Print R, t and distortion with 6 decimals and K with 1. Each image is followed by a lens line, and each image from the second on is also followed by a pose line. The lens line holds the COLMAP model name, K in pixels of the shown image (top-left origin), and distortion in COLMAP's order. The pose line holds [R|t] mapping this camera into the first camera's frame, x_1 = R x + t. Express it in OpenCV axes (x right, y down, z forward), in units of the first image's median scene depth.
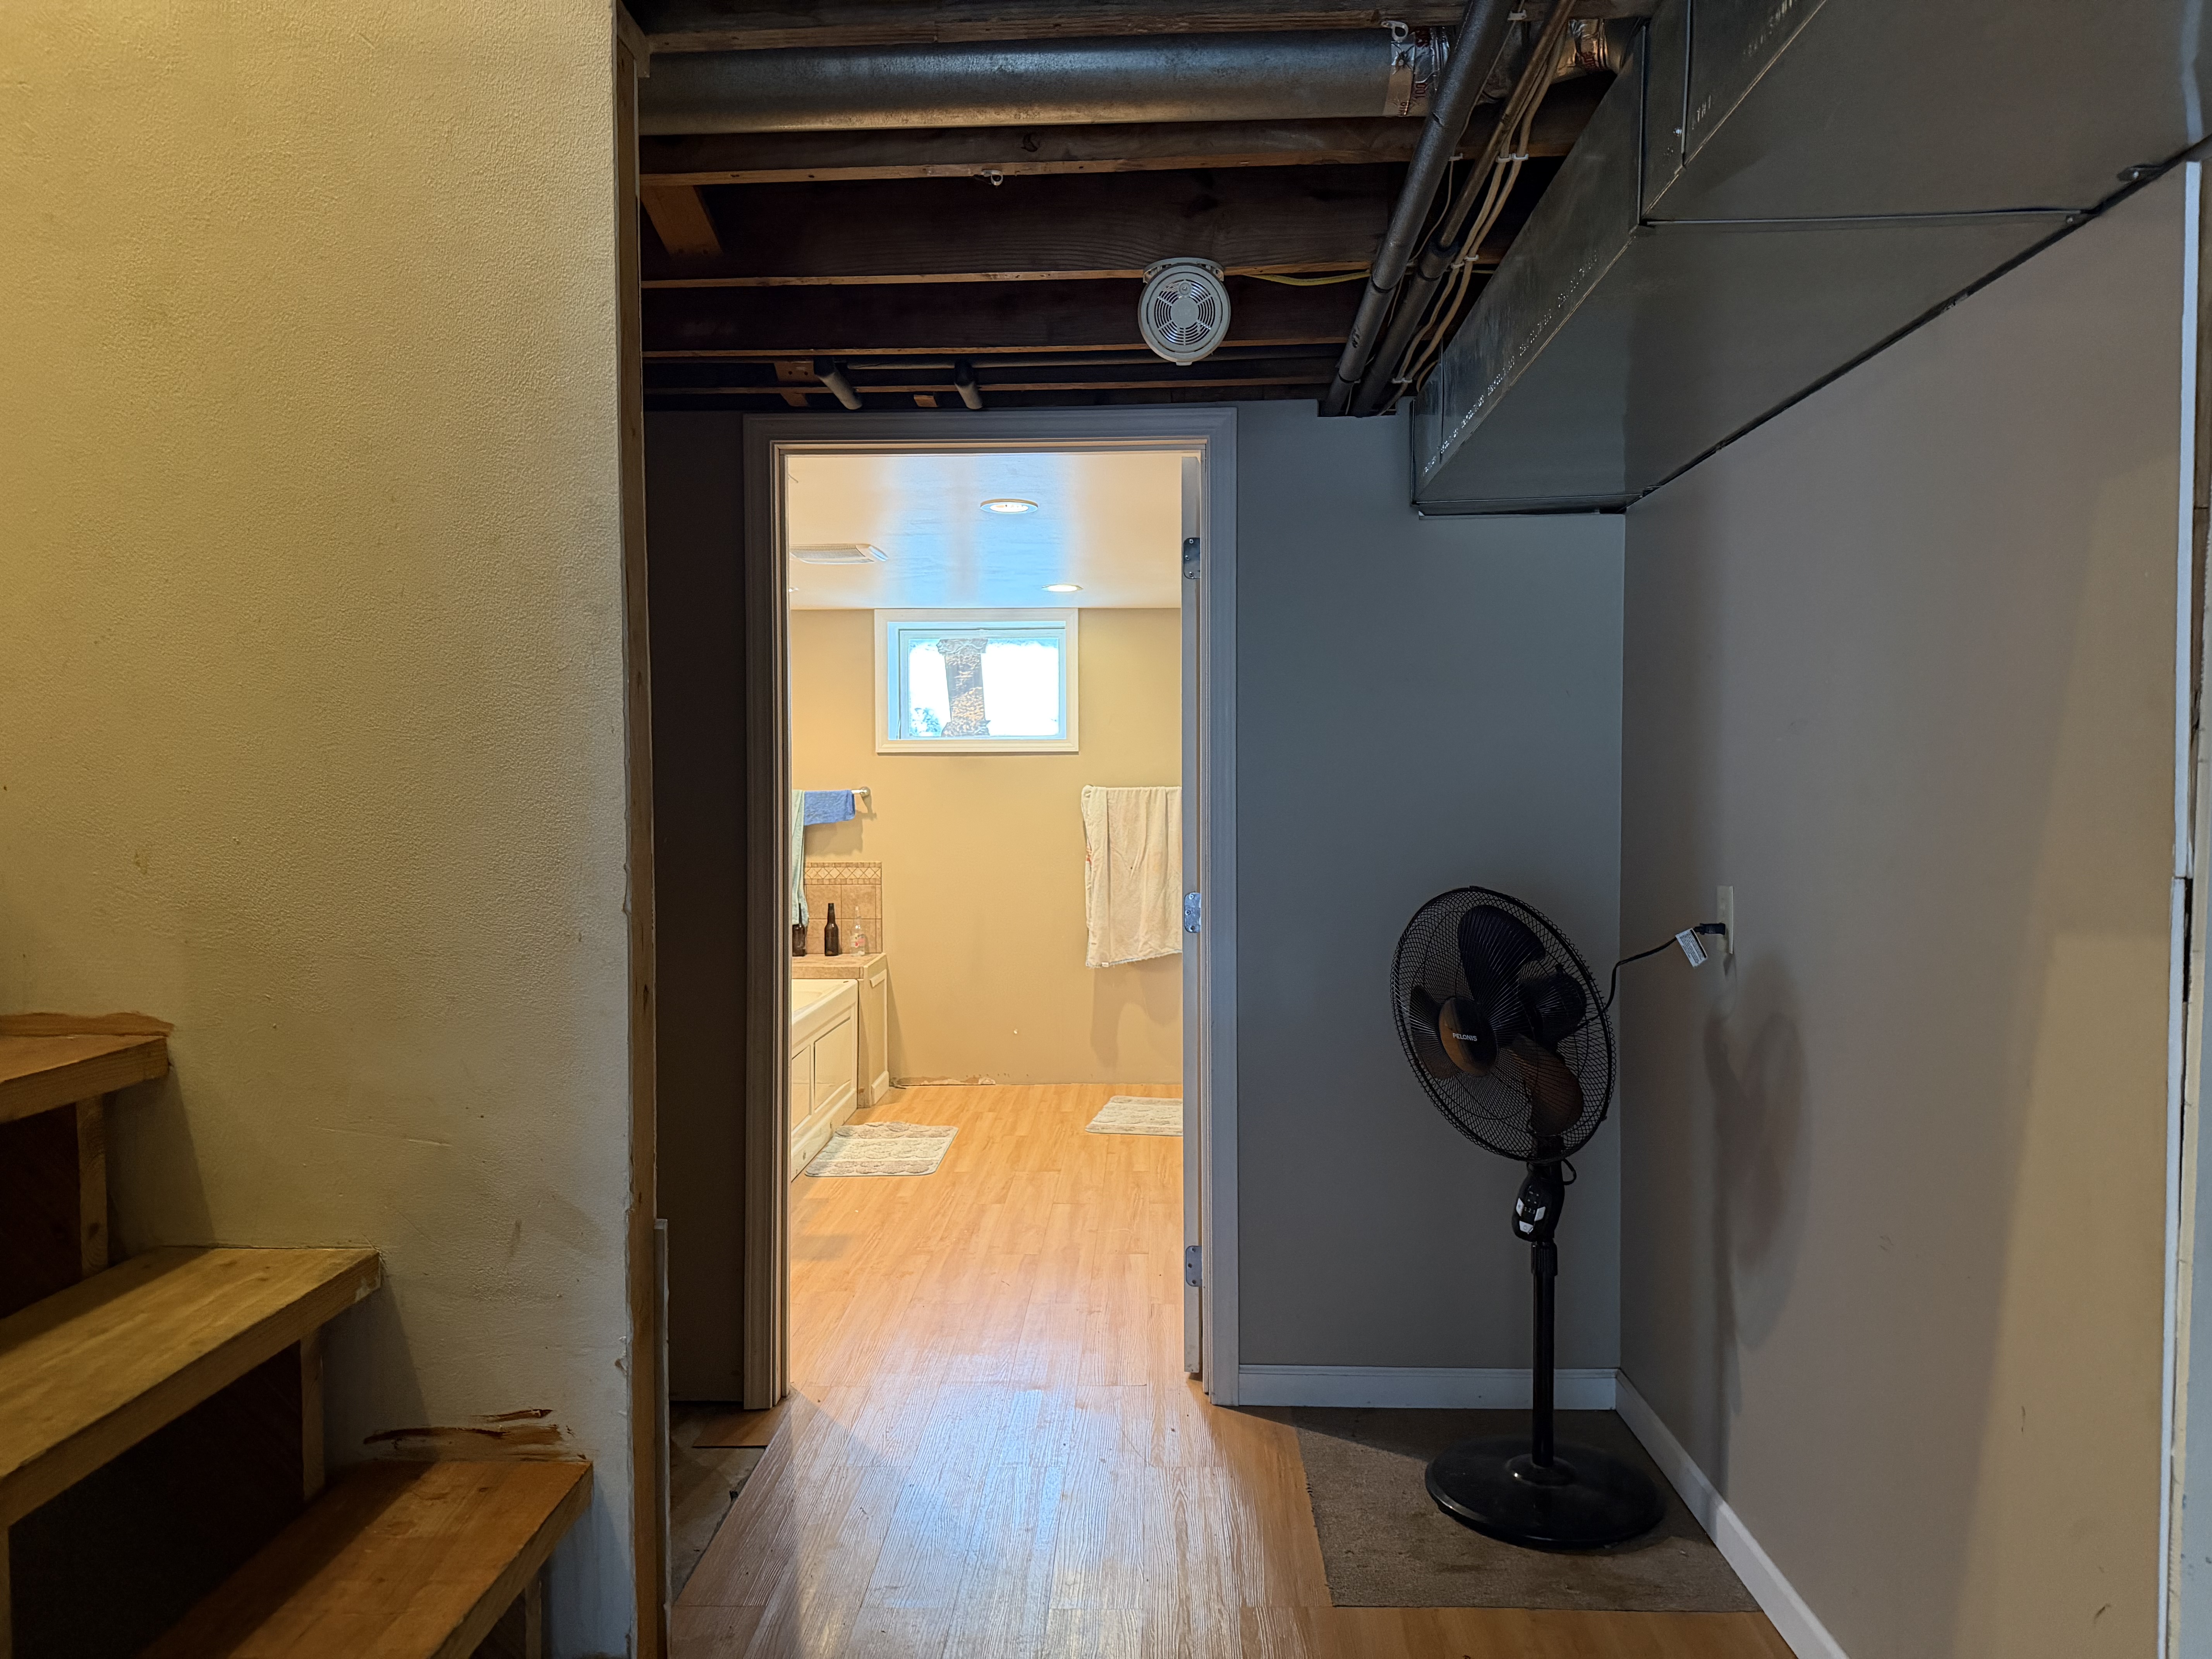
lens RADIAL K [[1556.7, 0, 1128.2], [0, 1556.7, 831.5], [0, 0, 1]] dist [0.048031, -0.045237]
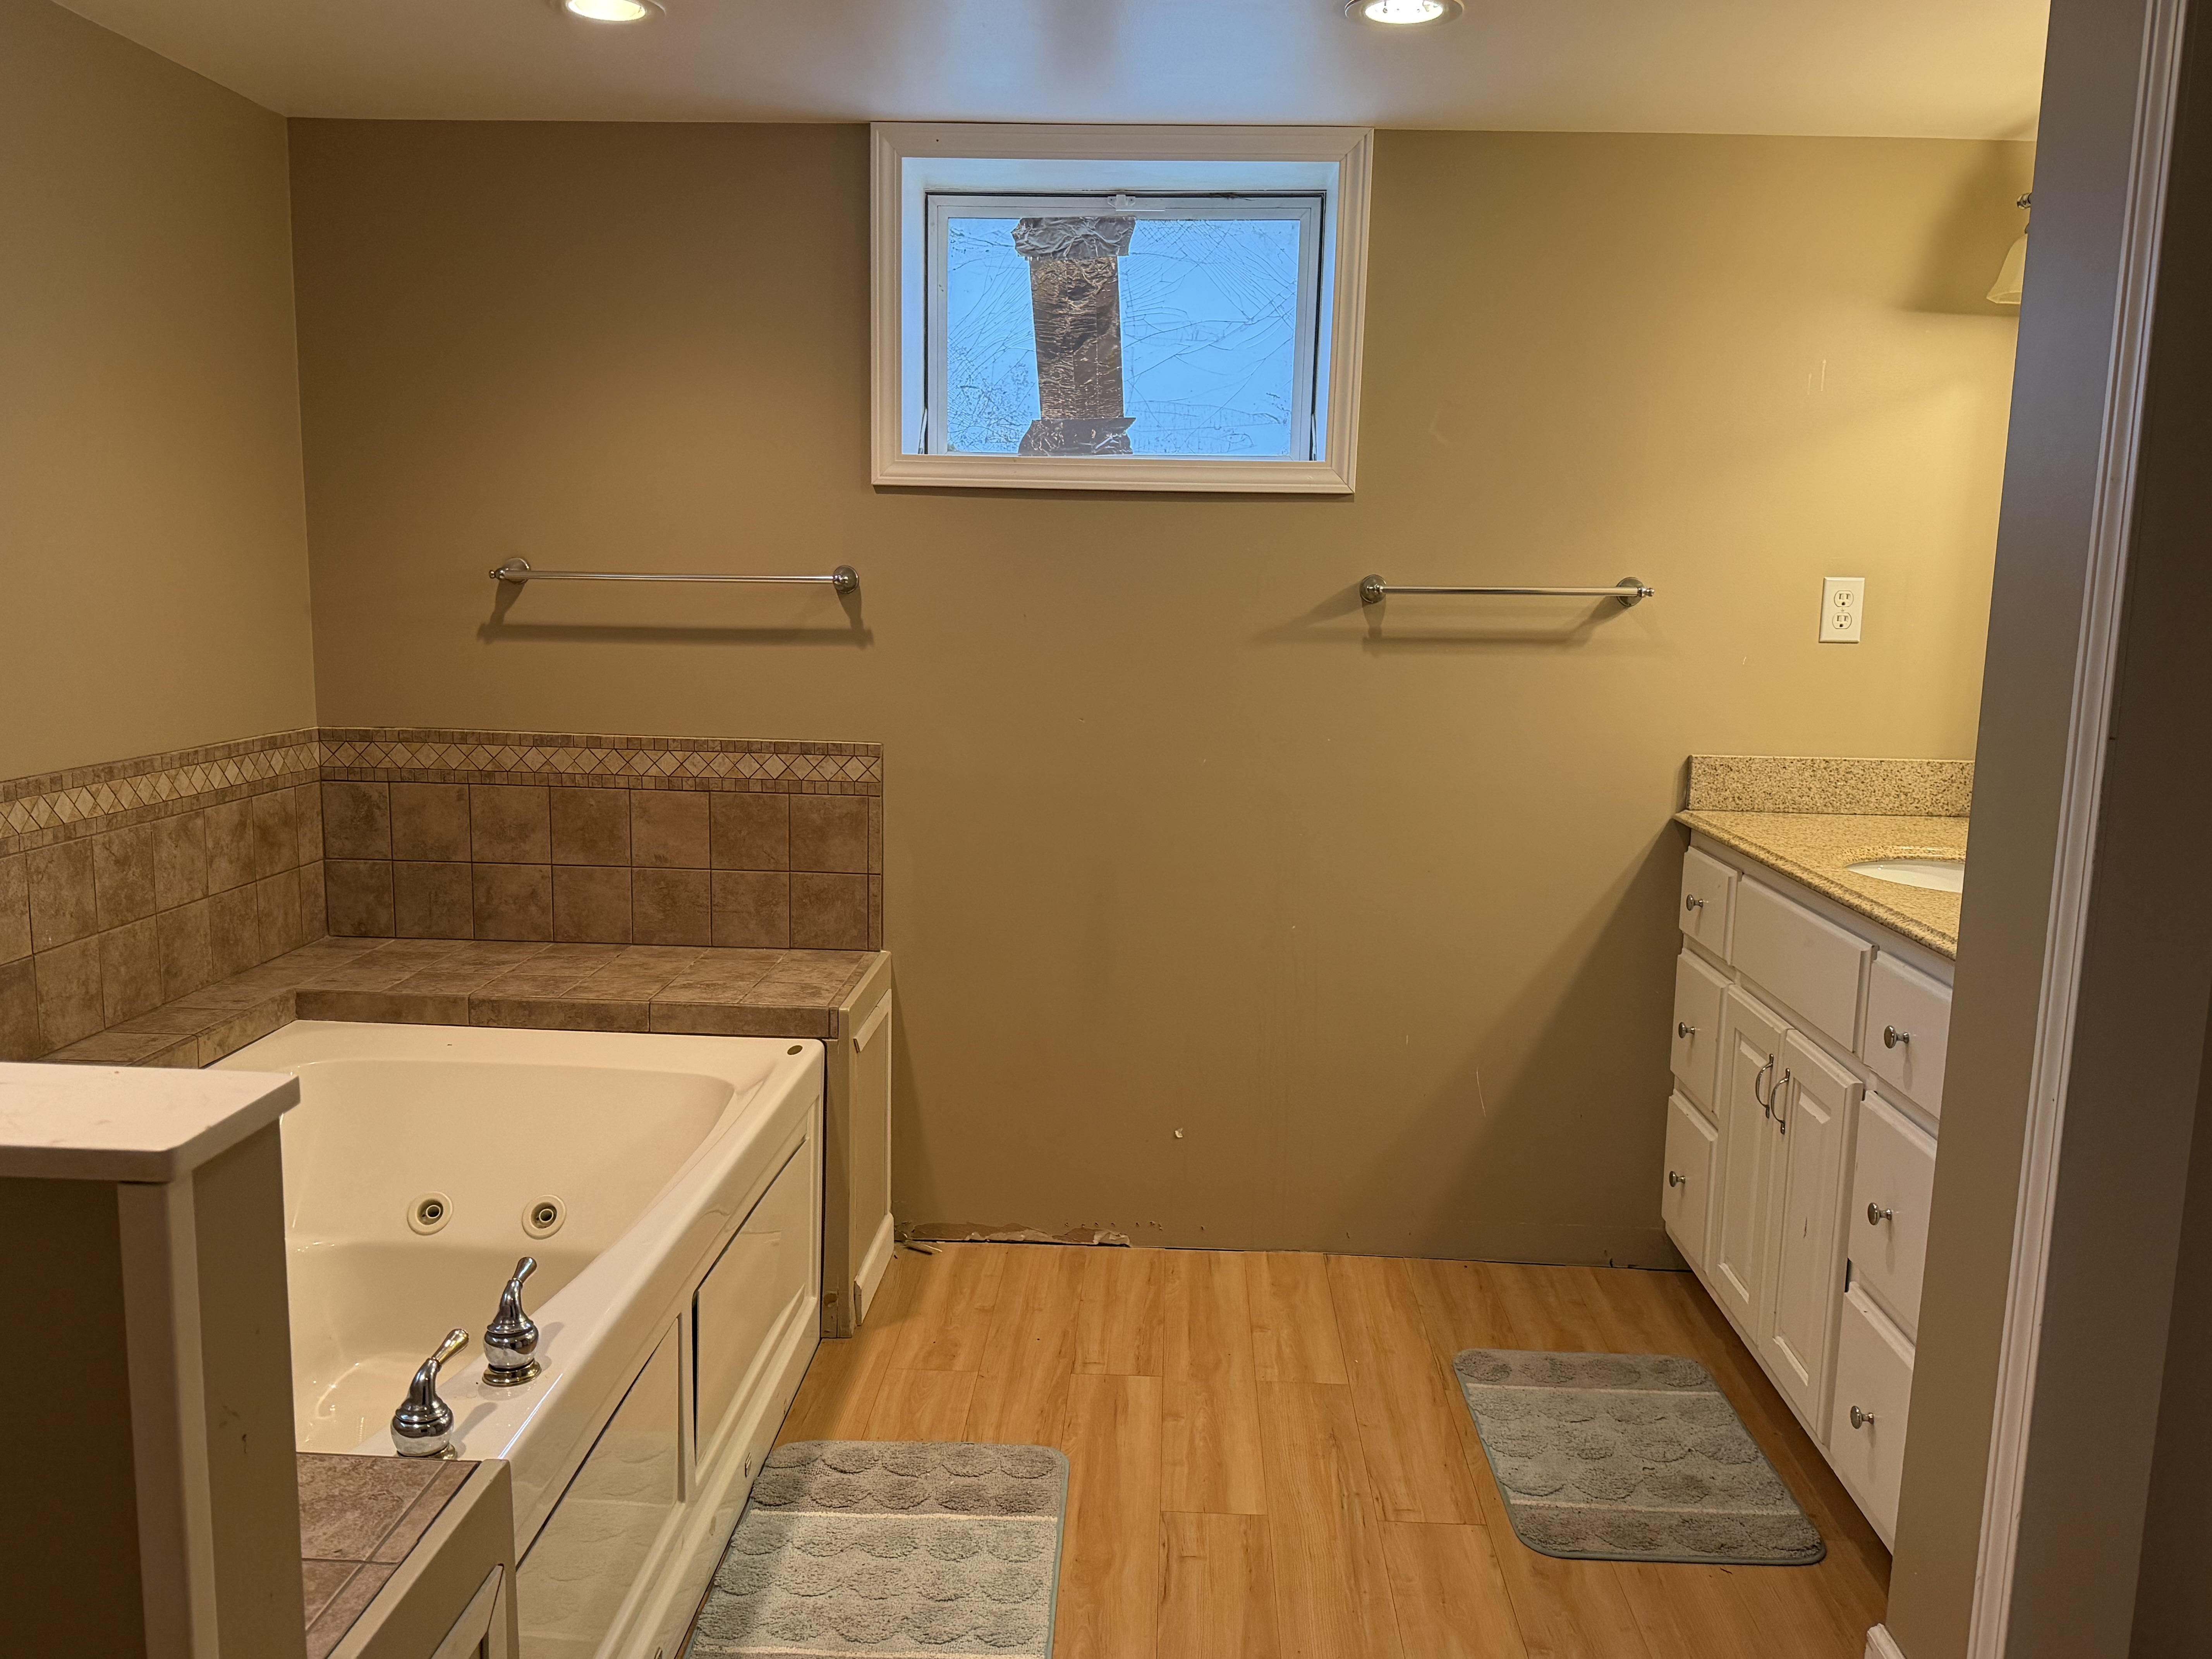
lens RADIAL K [[1699.7, 0, 1094.9], [0, 1699.7, 814.4], [0, 0, 1]] dist [0.033190, -0.073306]
pose [[0.999315, 0.024978, -0.027314, -0.086013], [-0.021603, 0.992832, 0.117552, -0.017652], [0.030054, -0.116881, 0.992691, 0.531547]]
